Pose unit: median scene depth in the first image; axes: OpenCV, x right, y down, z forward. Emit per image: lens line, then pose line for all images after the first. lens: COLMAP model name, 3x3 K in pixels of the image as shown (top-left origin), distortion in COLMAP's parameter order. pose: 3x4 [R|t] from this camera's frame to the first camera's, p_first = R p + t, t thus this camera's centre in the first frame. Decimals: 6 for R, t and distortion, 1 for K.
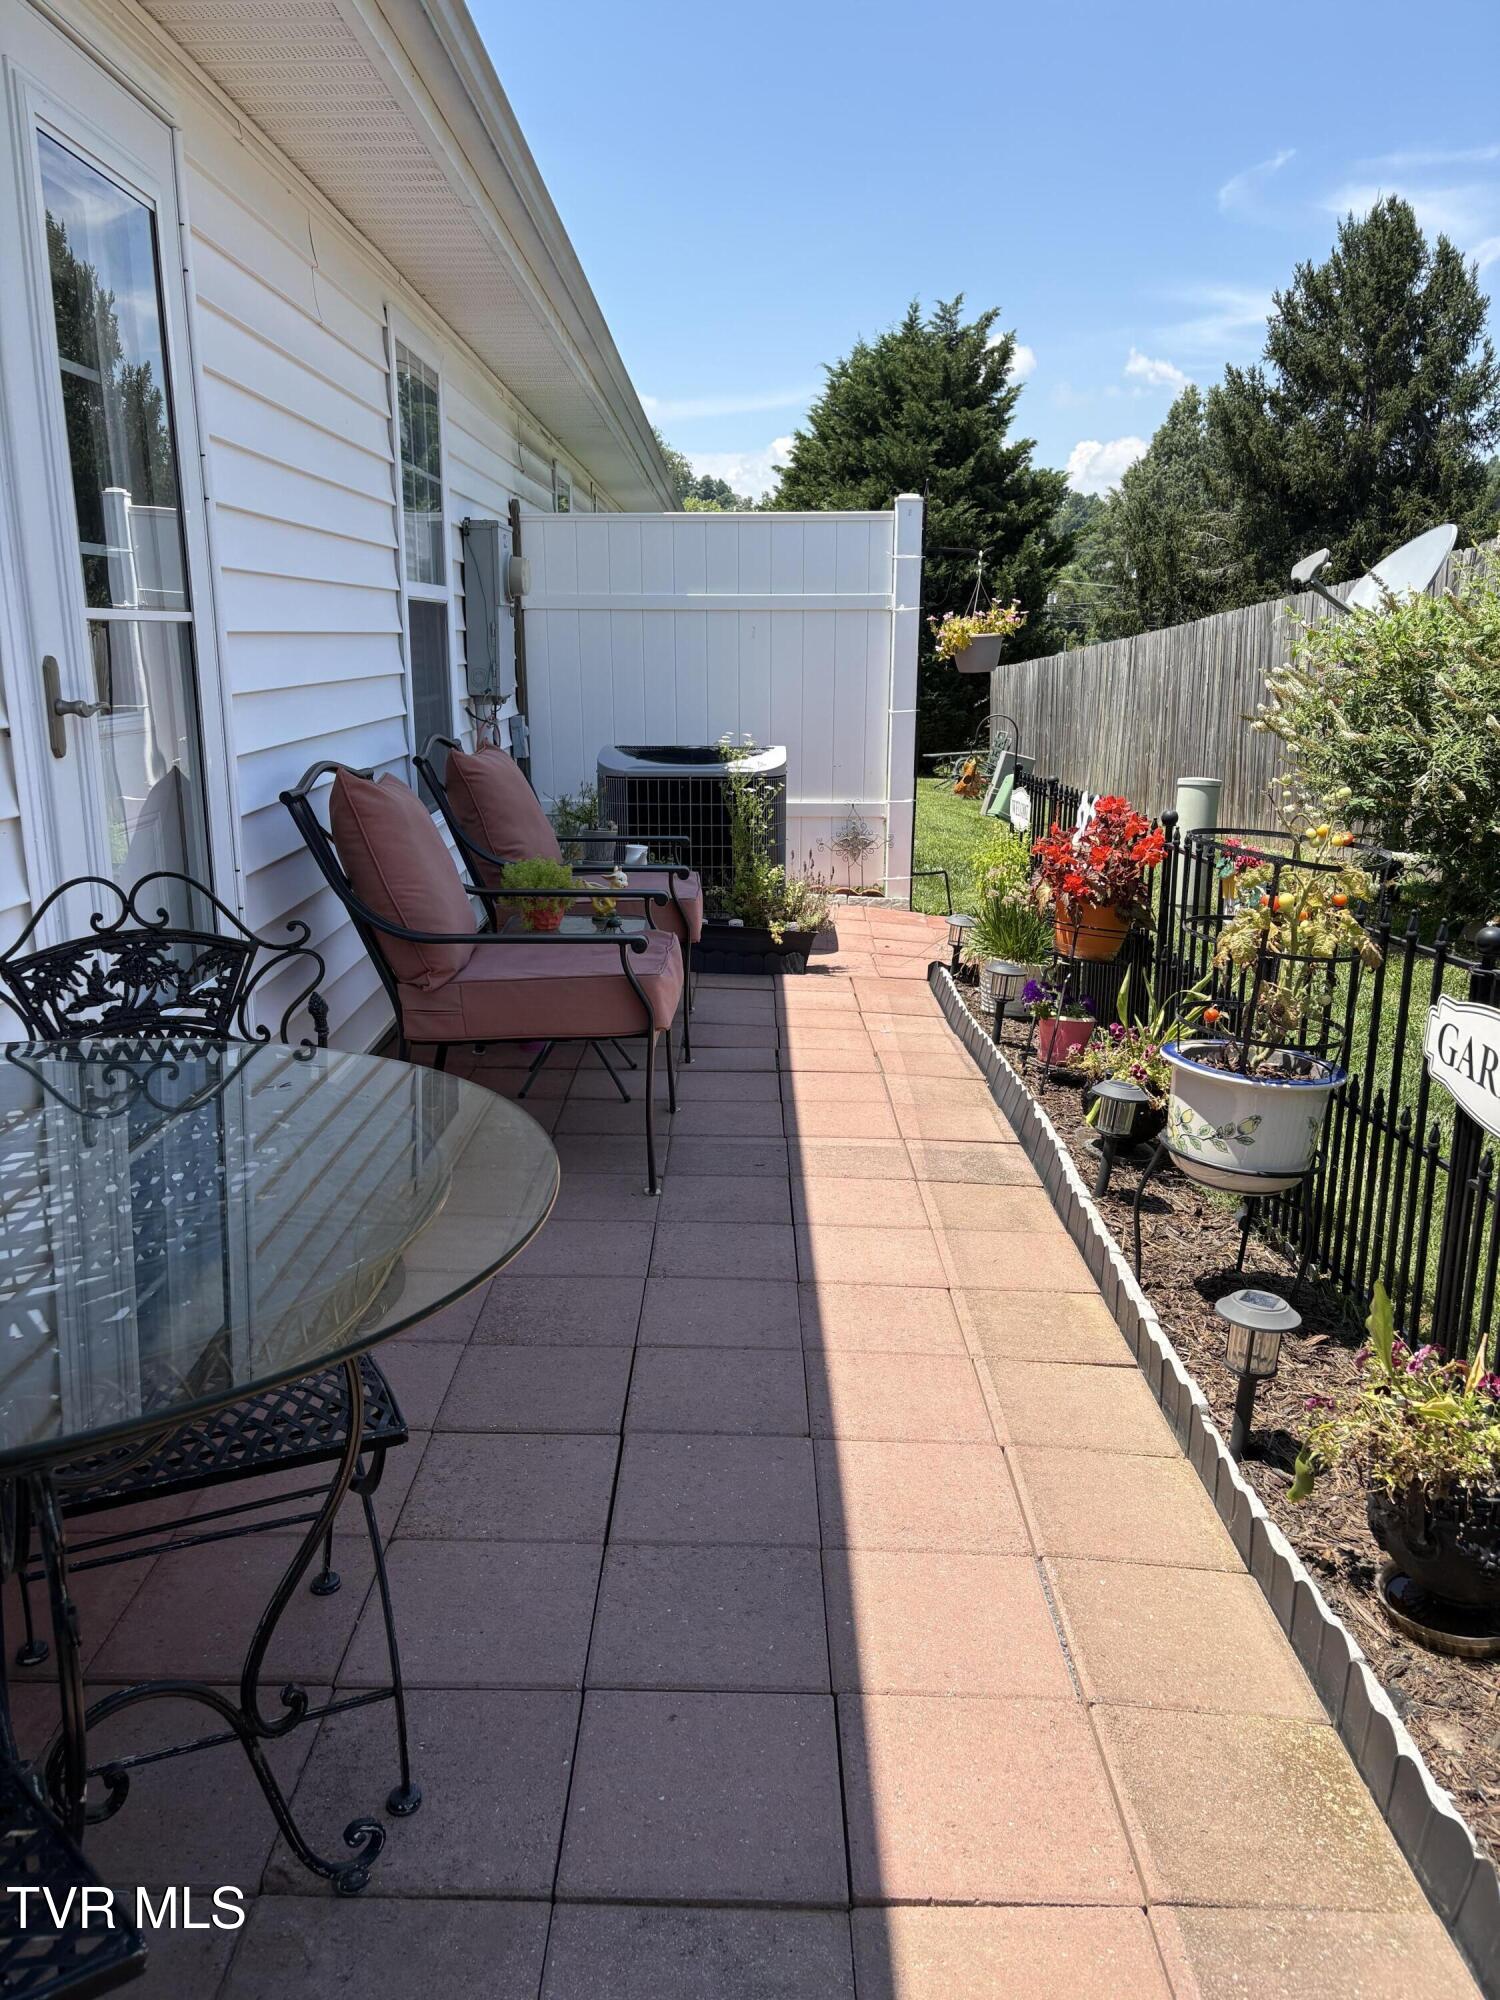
lens RADIAL K [[1506.2, 0, 724.7], [0, 1506.2, 1025.6], [0, 0, 1]] dist [0.058961, -0.078211]
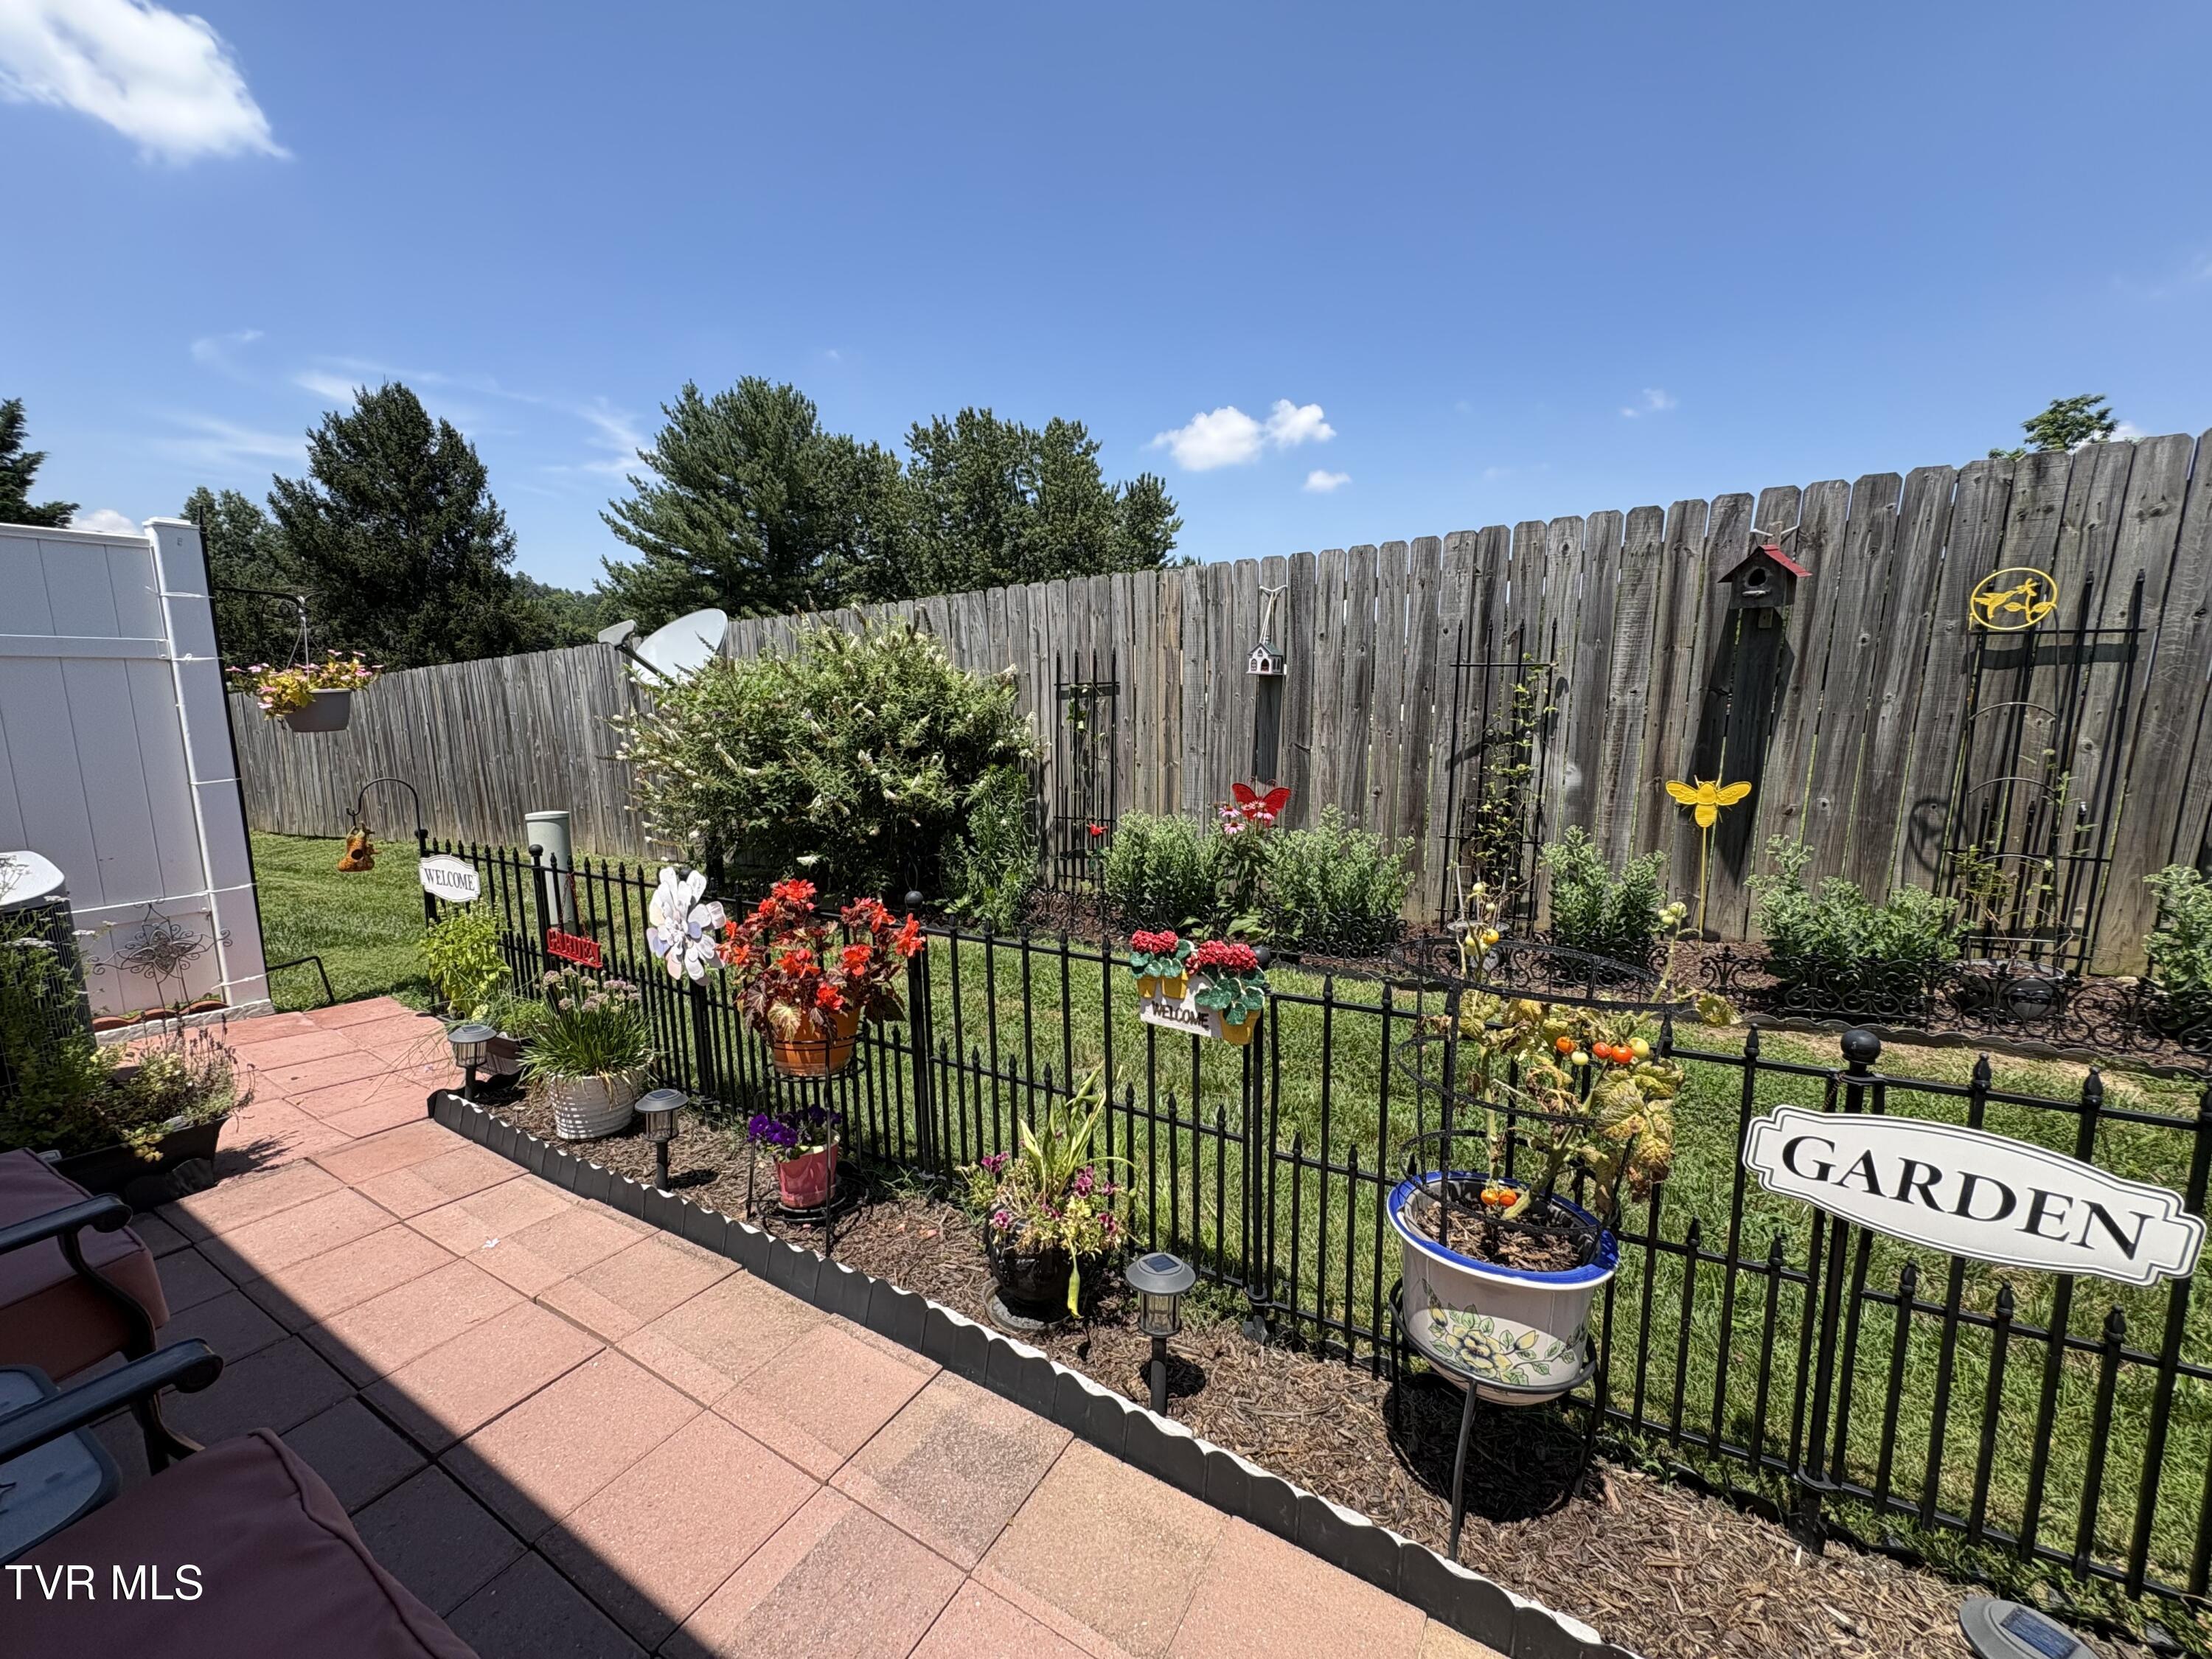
lens RADIAL K [[877.5, 0, 1103.2], [0, 877.5, 830.8], [0, 0, 1]] dist [0.002053, -0.000178]
pose [[0.489644, -0.141353, 0.860389, -0.035363], [0.210352, 0.976775, 0.040764, -0.061539], [-0.846168, 0.161025, 0.508006, 0.219555]]
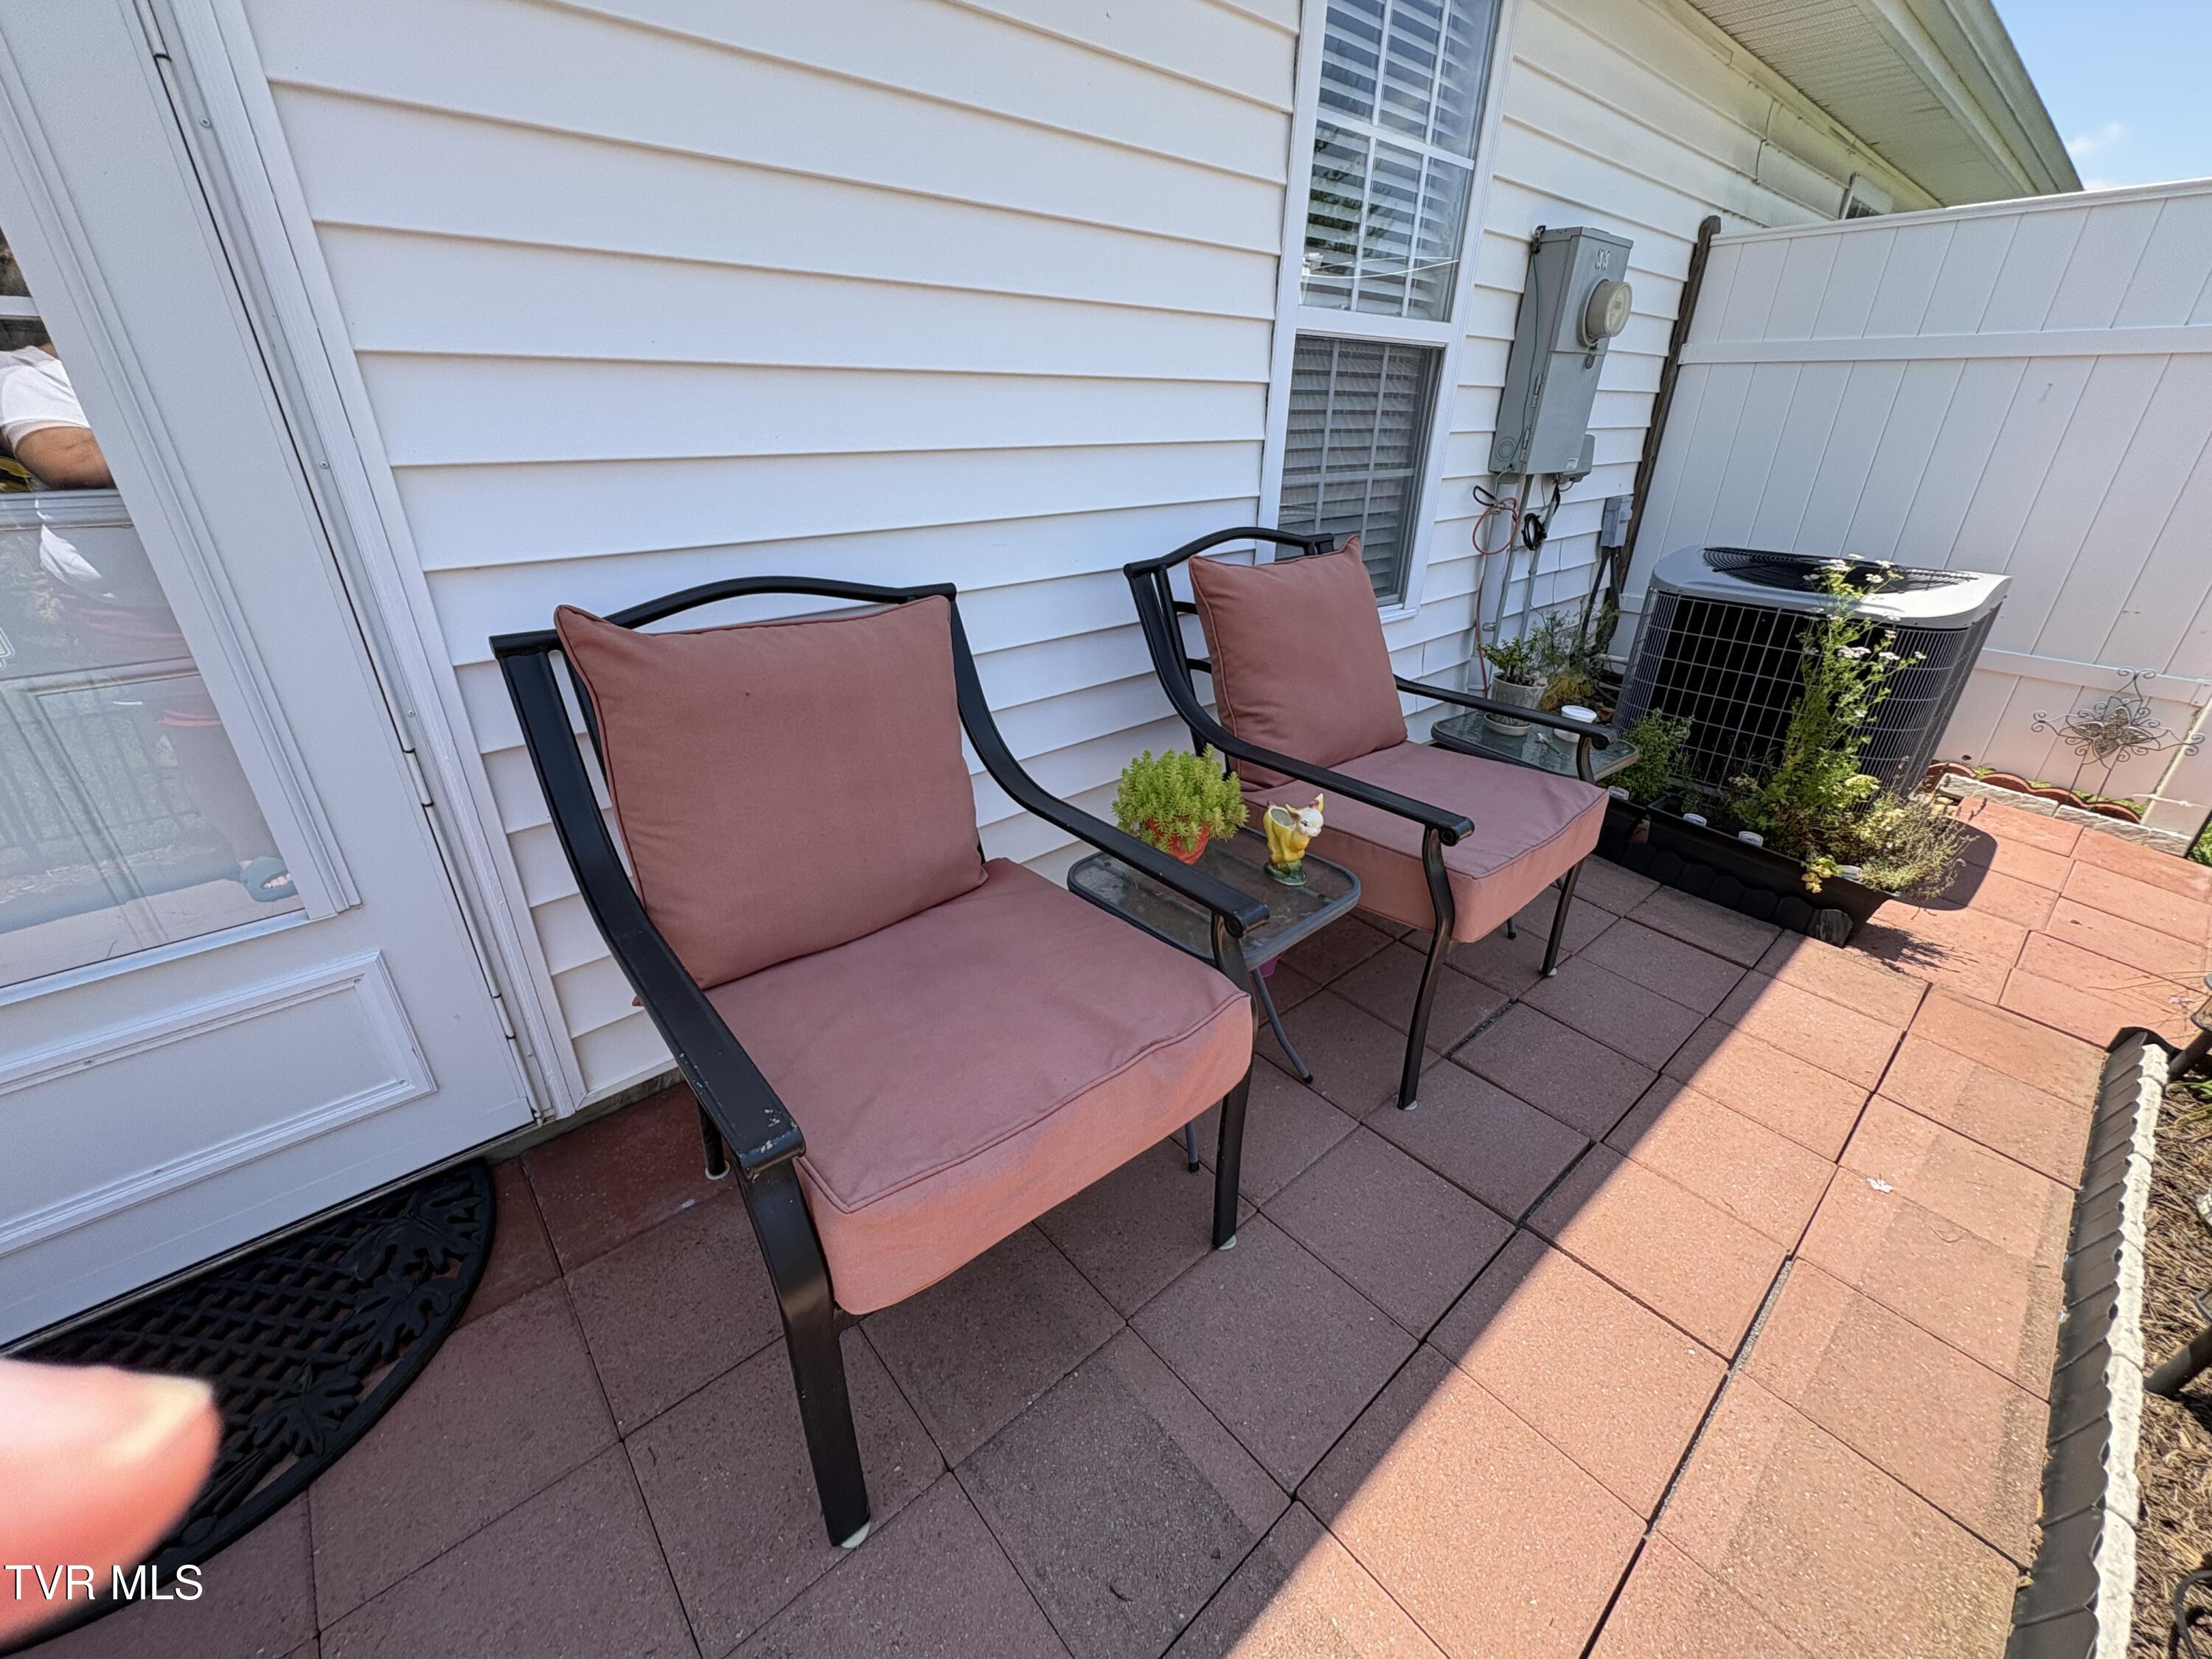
lens RADIAL K [[877.5, 0, 1103.2], [0, 877.5, 830.8], [0, 0, 1]] dist [0.002053, -0.000178]
pose [[0.669928, 0.329864, -0.665121, 0.037604], [-0.194311, 0.942550, 0.271739, -0.062059], [0.716547, -0.052805, 0.695537, 0.255674]]
